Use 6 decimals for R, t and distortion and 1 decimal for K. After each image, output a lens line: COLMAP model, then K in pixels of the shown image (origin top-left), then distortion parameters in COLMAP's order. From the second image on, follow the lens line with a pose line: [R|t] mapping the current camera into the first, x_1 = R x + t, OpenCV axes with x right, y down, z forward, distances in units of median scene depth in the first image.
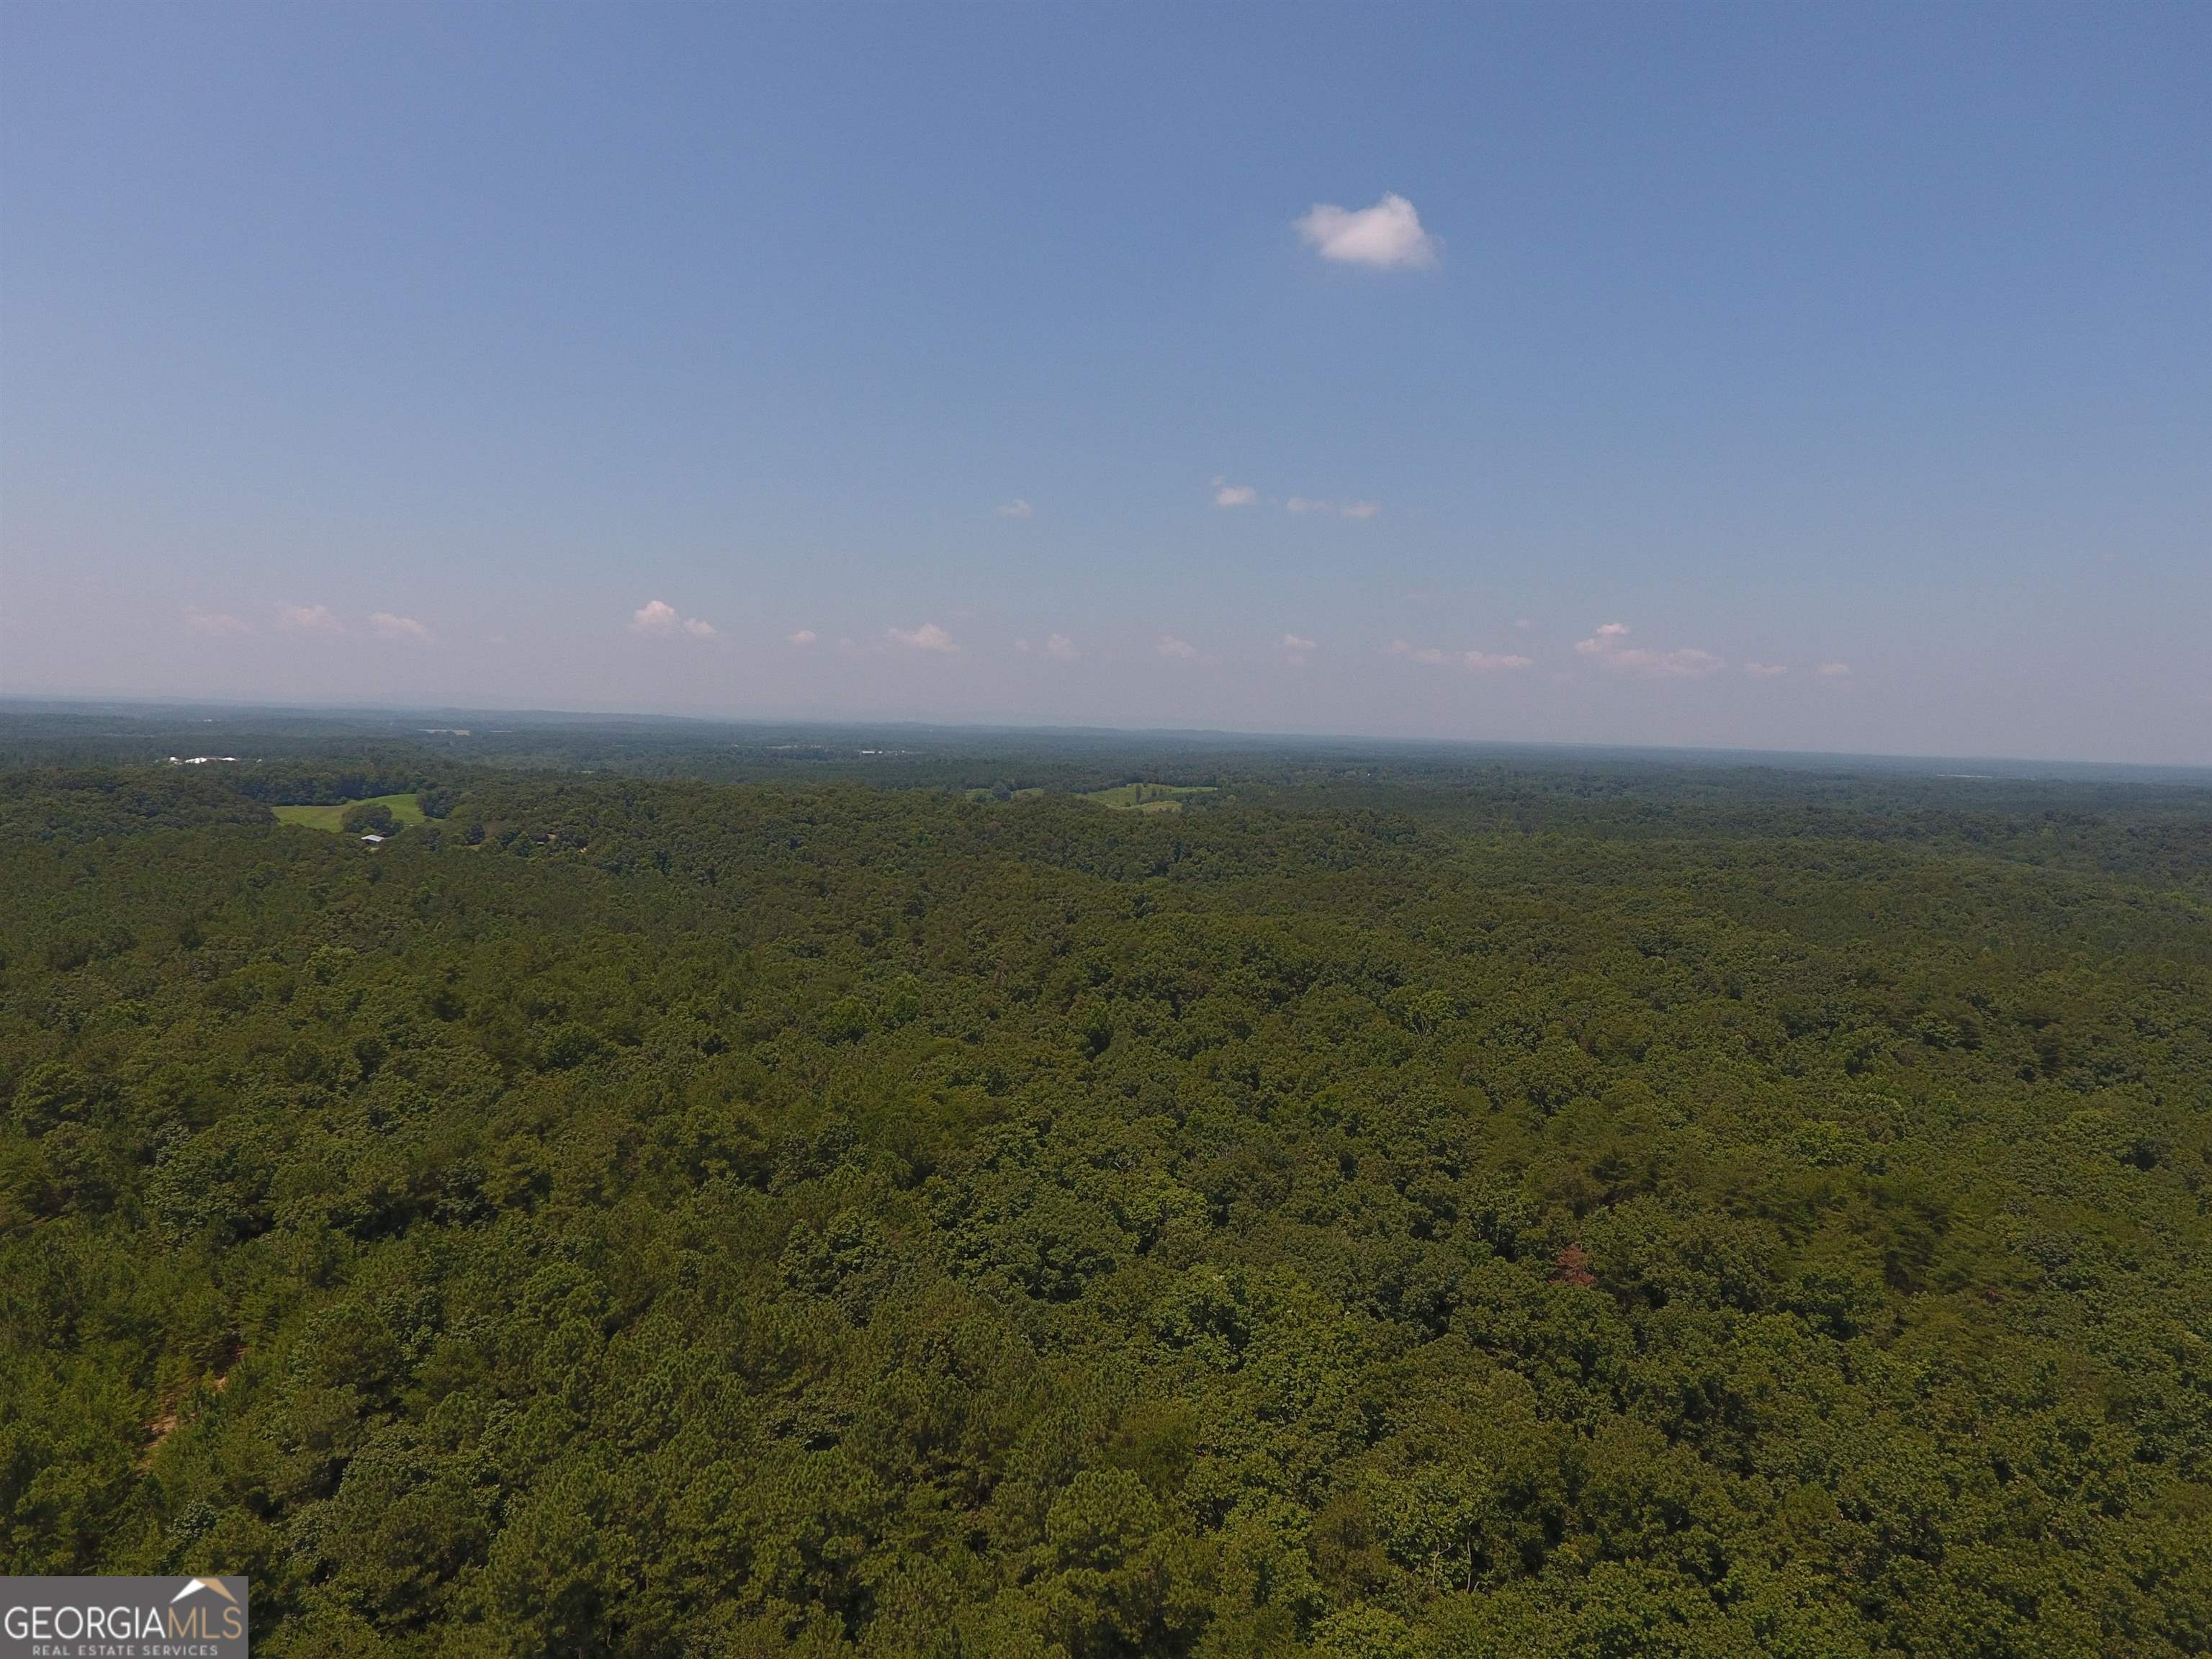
lens RADIAL K [[1297.6, 0, 1082.0], [0, 1297.6, 823.3], [0, 0, 1]] dist [-0.006633, 0.000755]
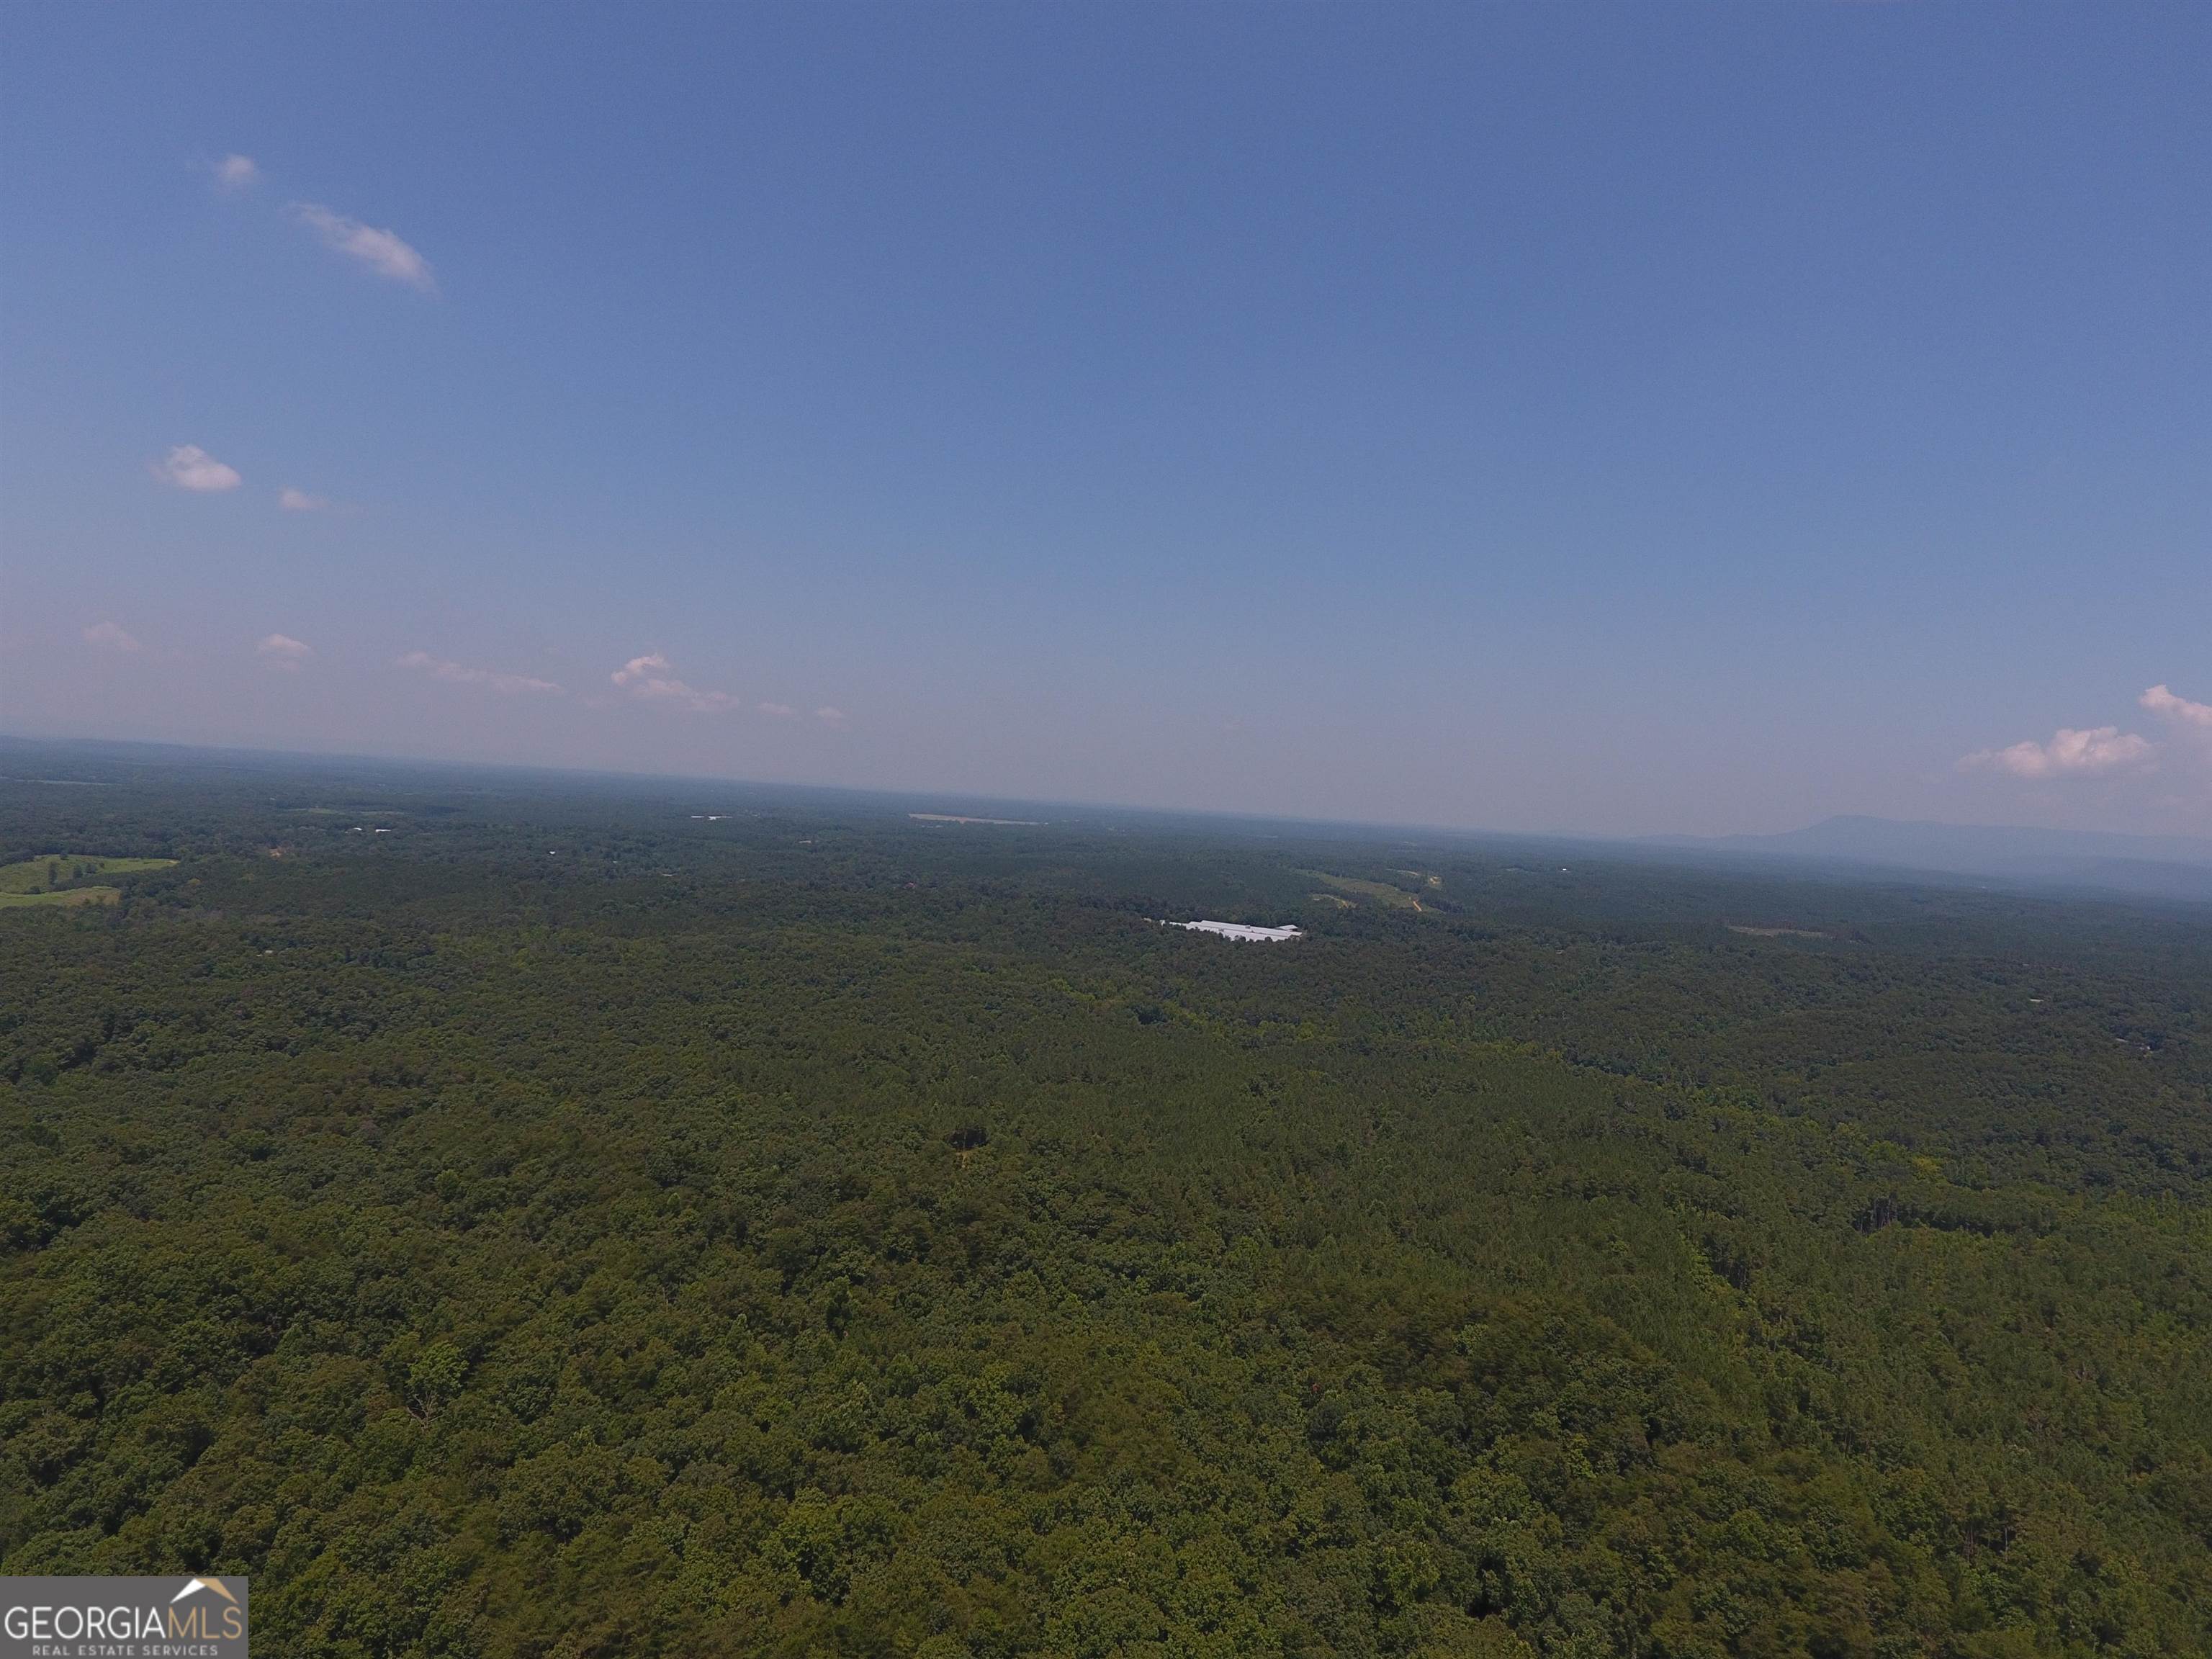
lens RADIAL K [[1297.6, 0, 1081.3], [0, 1297.6, 815.0], [0, 0, 1]] dist [-0.006633, 0.000755]
pose [[0.755650, 0.002849, 0.654969, 0.007038], [0.011004, 0.999794, -0.017044, -0.228324], [-0.654883, 0.020086, 0.755463, -0.020386]]
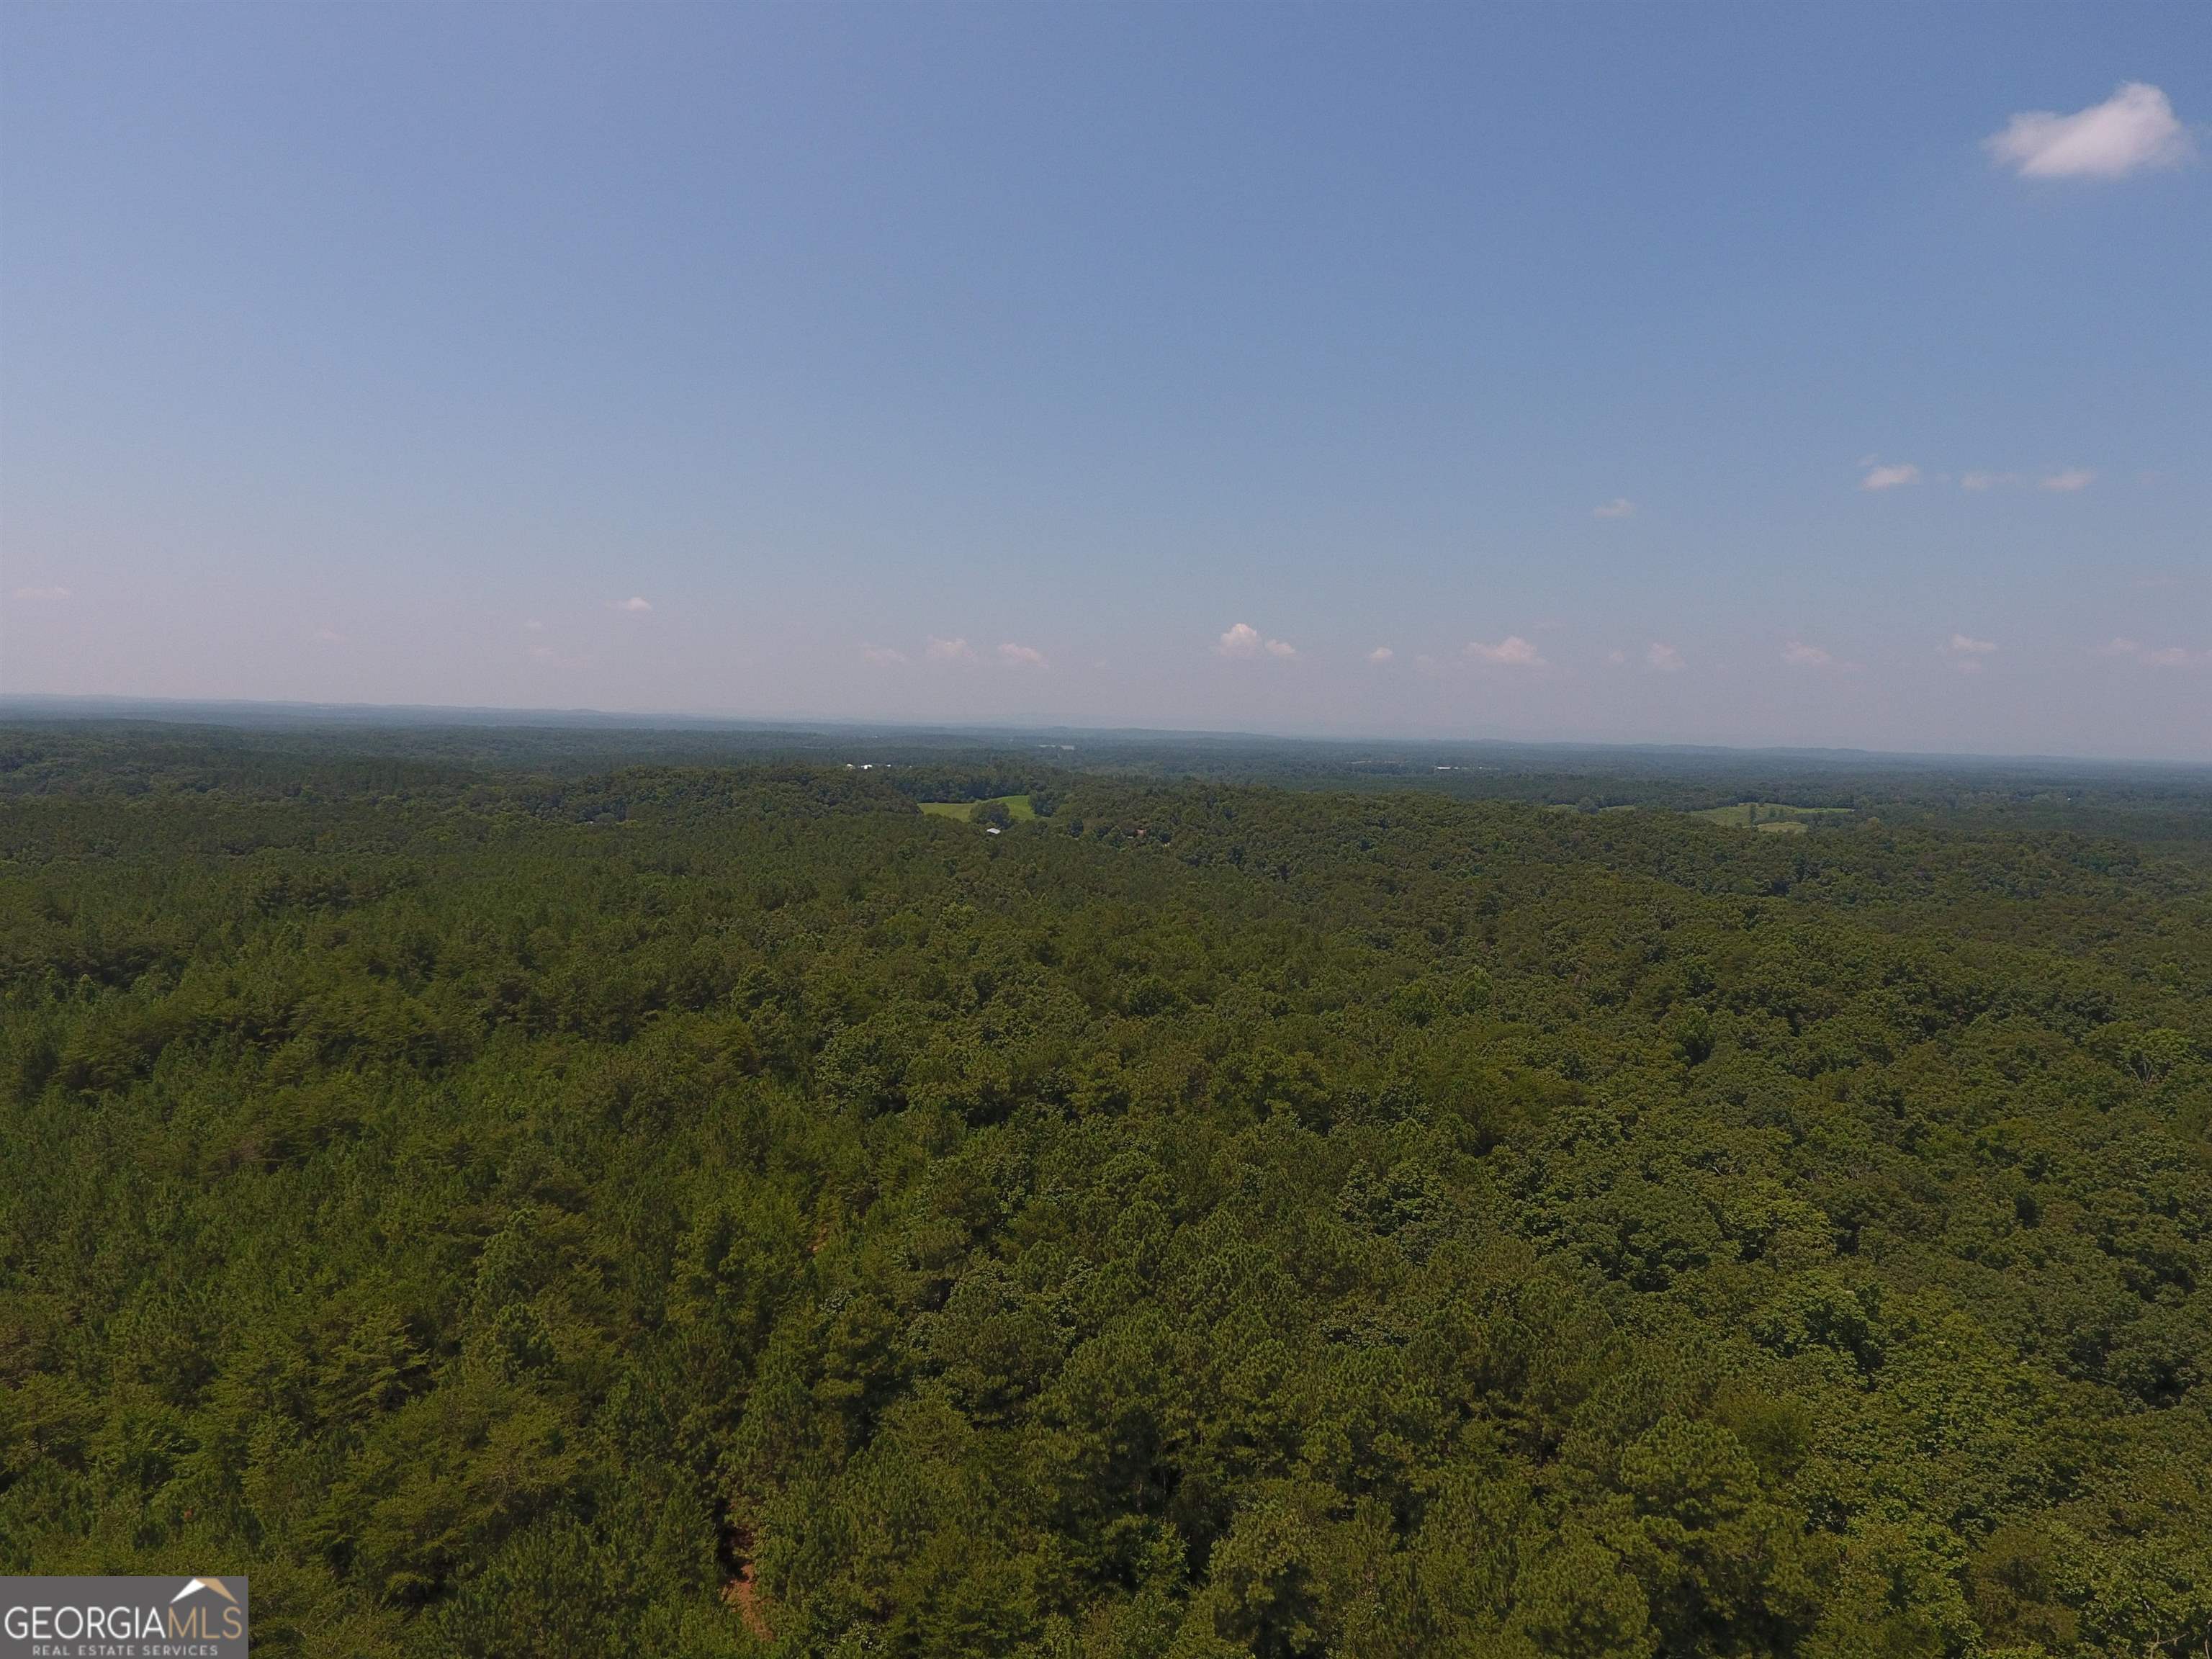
lens RADIAL K [[1297.6, 0, 1082.9], [0, 1297.6, 837.8], [0, 0, 1]] dist [-0.006633, 0.000755]
pose [[0.907245, 0.032097, -0.419376, -0.001041], [-0.033280, 0.999436, 0.004496, 0.030303], [0.419284, 0.009878, 0.907802, 0.004616]]
